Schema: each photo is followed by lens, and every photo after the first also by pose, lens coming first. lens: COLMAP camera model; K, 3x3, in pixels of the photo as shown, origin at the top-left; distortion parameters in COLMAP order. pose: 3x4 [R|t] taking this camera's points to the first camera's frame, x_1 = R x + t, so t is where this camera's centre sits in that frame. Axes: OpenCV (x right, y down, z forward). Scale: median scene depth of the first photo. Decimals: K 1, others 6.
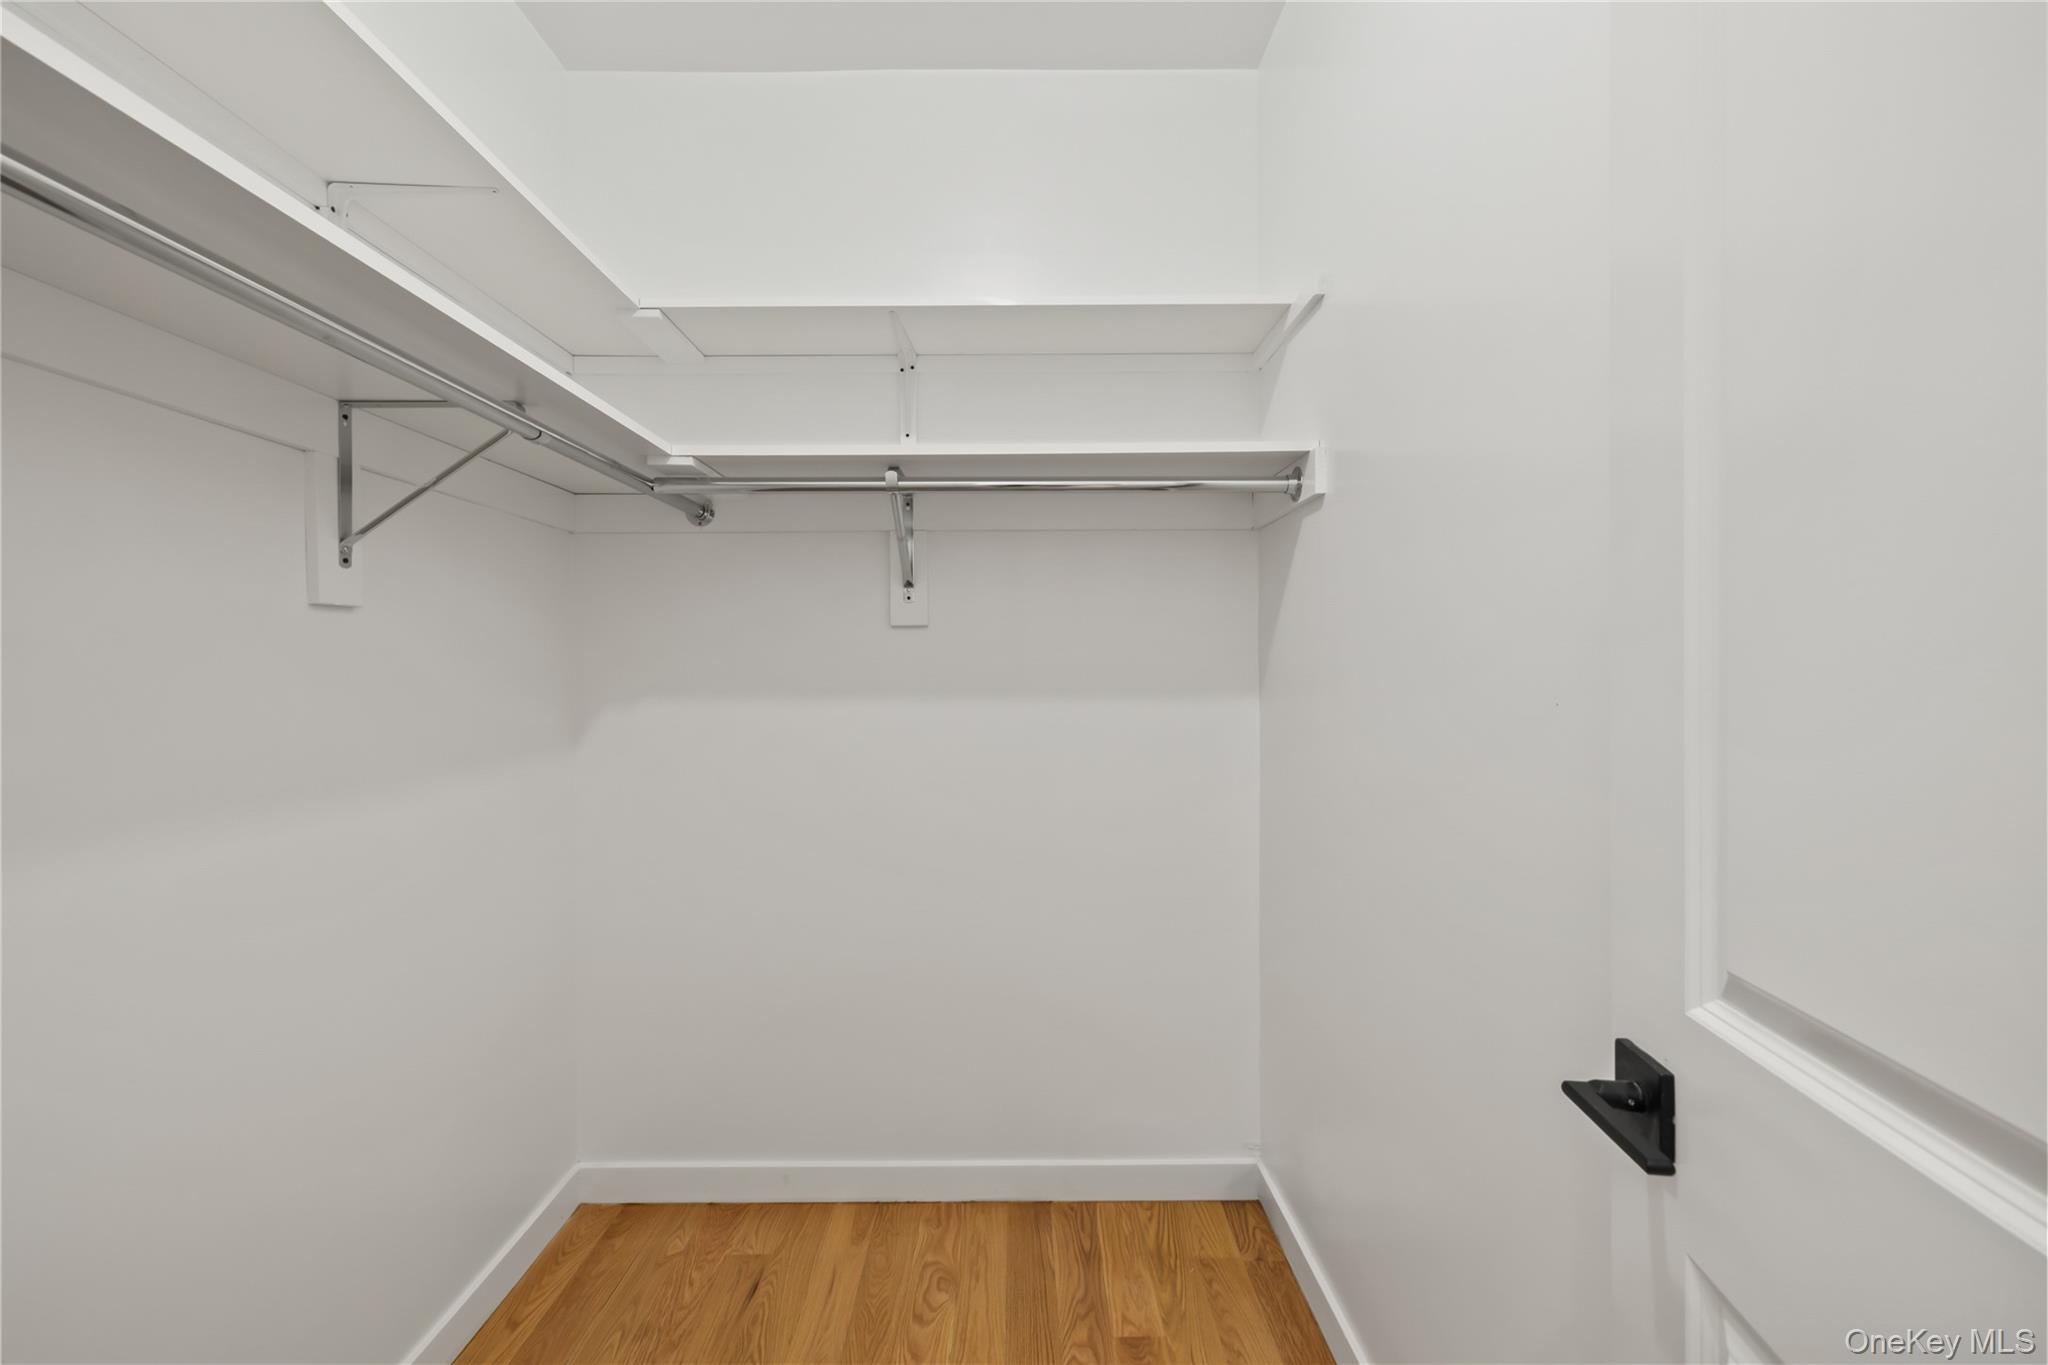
lens RADIAL K [[863.6, 0, 1016.5], [0, 863.6, 678.2], [0, 0, 1]] dist [0.002837, -0.000889]
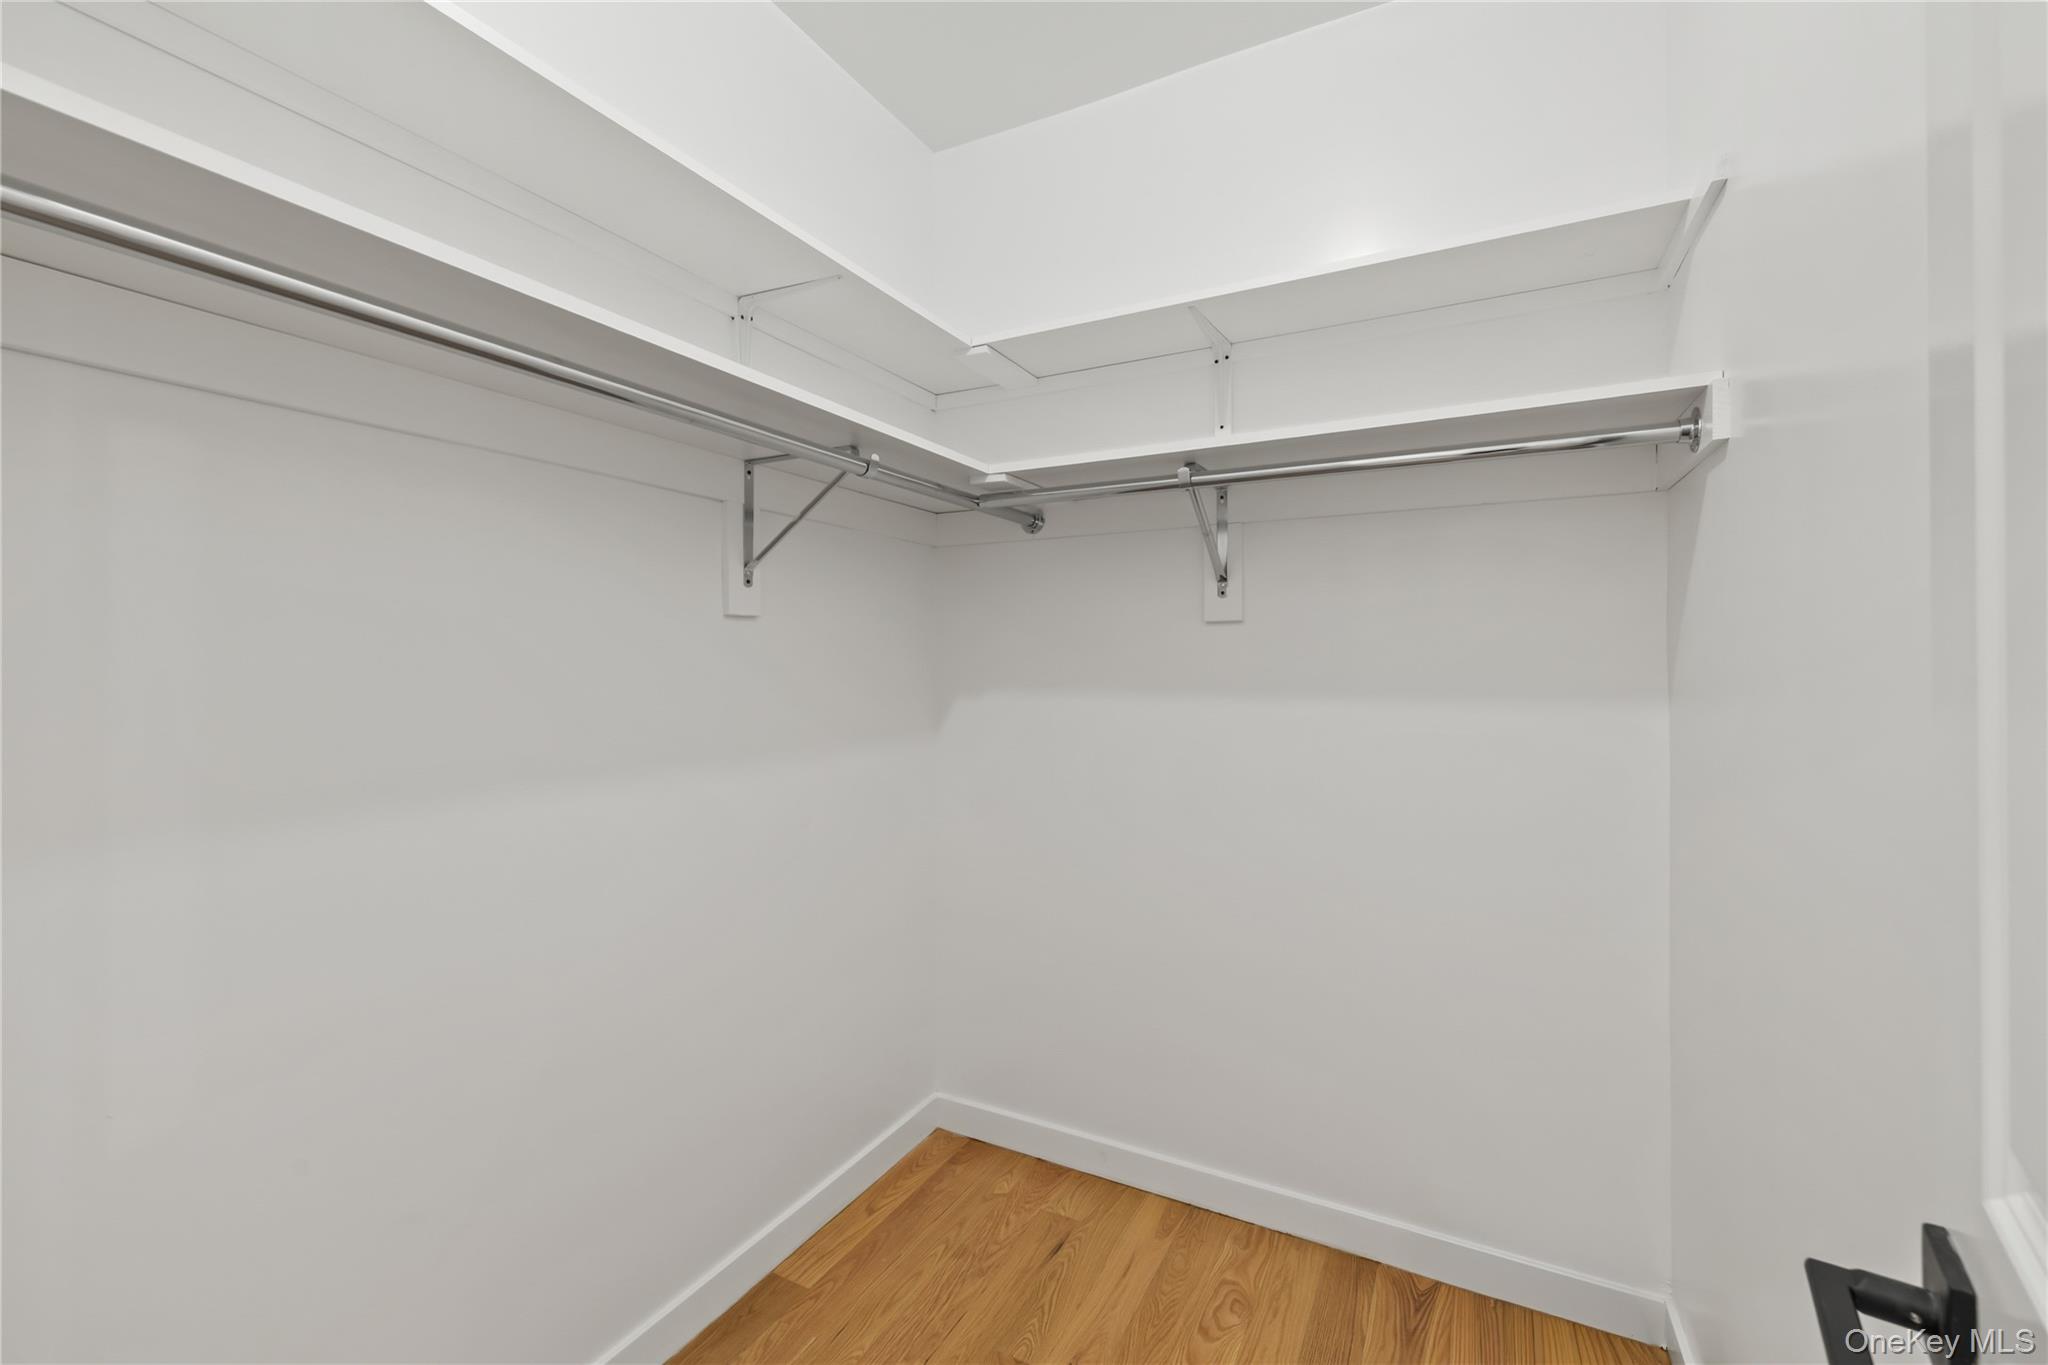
lens RADIAL K [[863.6, 0, 985.9], [0, 863.6, 662.6], [0, 0, 1]] dist [0.002837, -0.000889]
pose [[0.877674, 0.003629, -0.479244, 0.126559], [-0.008688, 0.999927, -0.008341, -0.003468], [0.479179, 0.011484, 0.877642, 0.015924]]
